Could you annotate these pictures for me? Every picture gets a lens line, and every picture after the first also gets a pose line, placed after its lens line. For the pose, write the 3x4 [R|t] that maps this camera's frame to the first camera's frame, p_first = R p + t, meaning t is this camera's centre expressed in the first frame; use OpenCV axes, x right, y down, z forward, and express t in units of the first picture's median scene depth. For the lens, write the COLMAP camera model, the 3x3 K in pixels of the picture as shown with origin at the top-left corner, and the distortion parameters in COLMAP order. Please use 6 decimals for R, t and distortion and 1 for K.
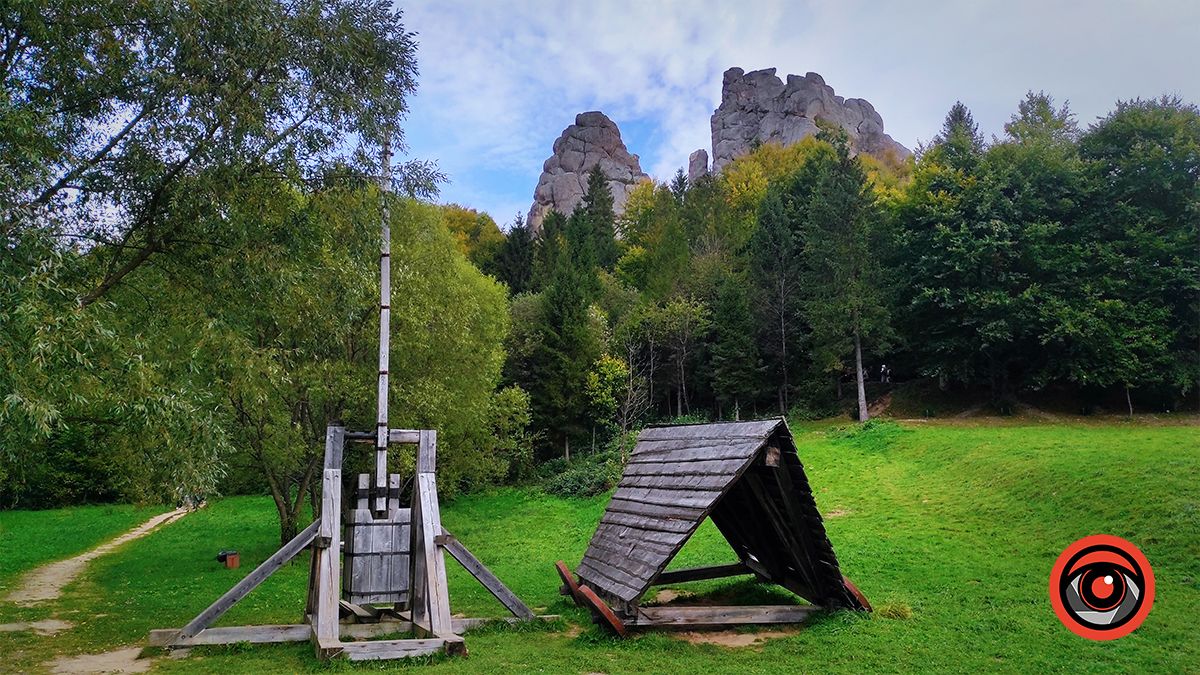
lens RADIAL K [[880.0, 0, 600.0], [0, 880.0, 337.5], [0, 0, 1]] dist [0.088068, -0.101920]
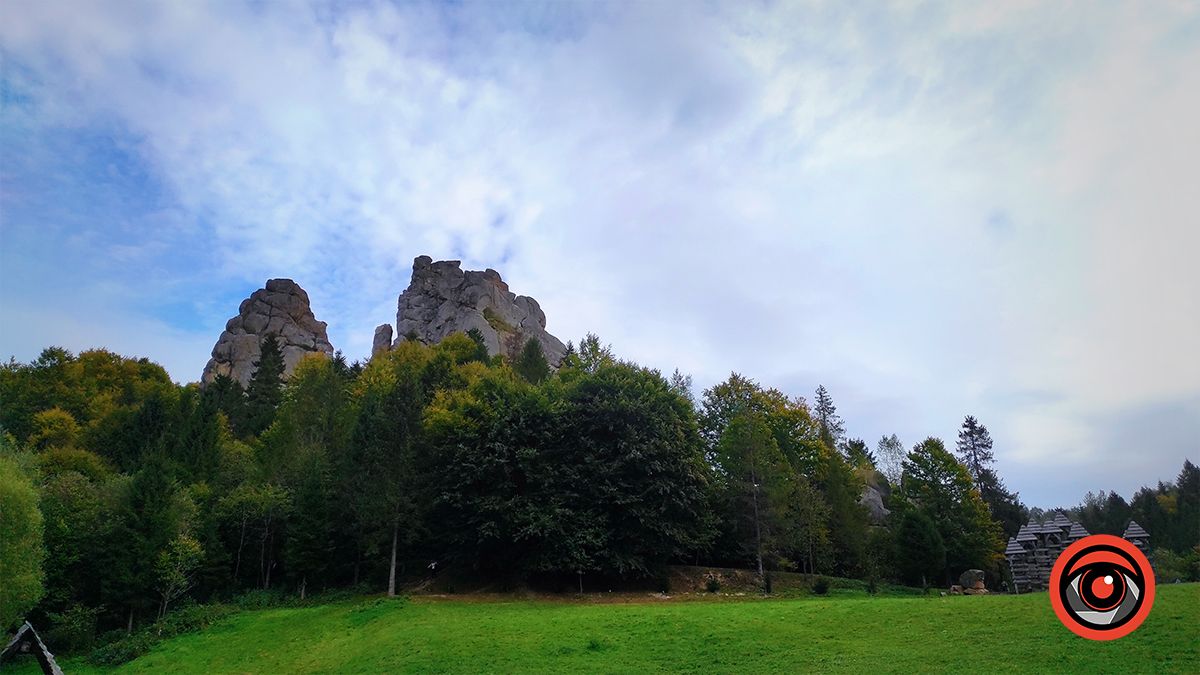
lens RADIAL K [[880.0, 0, 600.0], [0, 880.0, 337.5], [0, 0, 1]] dist [0.088068, -0.101920]
pose [[0.954104, 0.094891, 0.284046, 0.119388], [-0.045963, 0.983635, -0.174212, -0.039413], [-0.295928, 0.153161, 0.942851, -0.213146]]
